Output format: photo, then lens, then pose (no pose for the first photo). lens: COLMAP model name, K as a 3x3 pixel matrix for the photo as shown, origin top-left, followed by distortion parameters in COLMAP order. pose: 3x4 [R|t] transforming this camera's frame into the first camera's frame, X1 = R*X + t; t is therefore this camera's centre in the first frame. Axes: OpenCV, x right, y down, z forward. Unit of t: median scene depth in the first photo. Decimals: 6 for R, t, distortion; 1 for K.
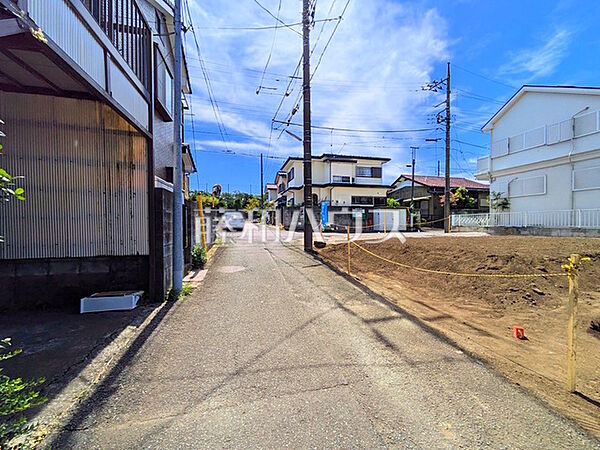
lens RADIAL K [[236.9, 0, 300.0], [0, 236.9, 226.6], [0, 0, 1]] dist [-0.000340, 0.000588]
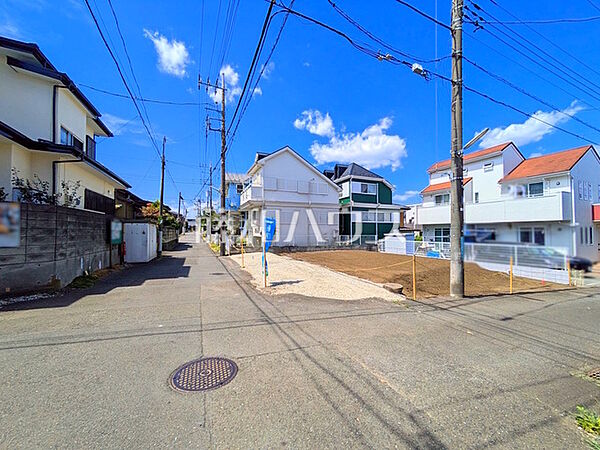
lens RADIAL K [[236.9, 0, 300.0], [0, 236.9, 226.6], [0, 0, 1]] dist [-0.000340, 0.000588]
pose [[-0.167281, 0.024242, 0.985611, -0.330667], [0.012659, 0.999668, -0.022440, -0.060824], [-0.985828, 0.008724, -0.167533, 0.868188]]
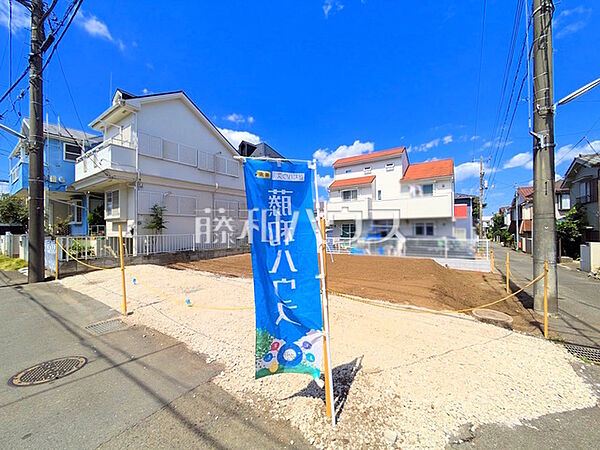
lens RADIAL K [[236.9, 0, 300.0], [0, 236.9, 226.6], [0, 0, 1]] dist [-0.000340, 0.000588]
pose [[-0.667210, 0.017031, 0.744675, 0.002042], [0.020542, 0.999779, -0.004461, -0.057489], [-0.744586, 0.012321, -0.667413, 0.942948]]
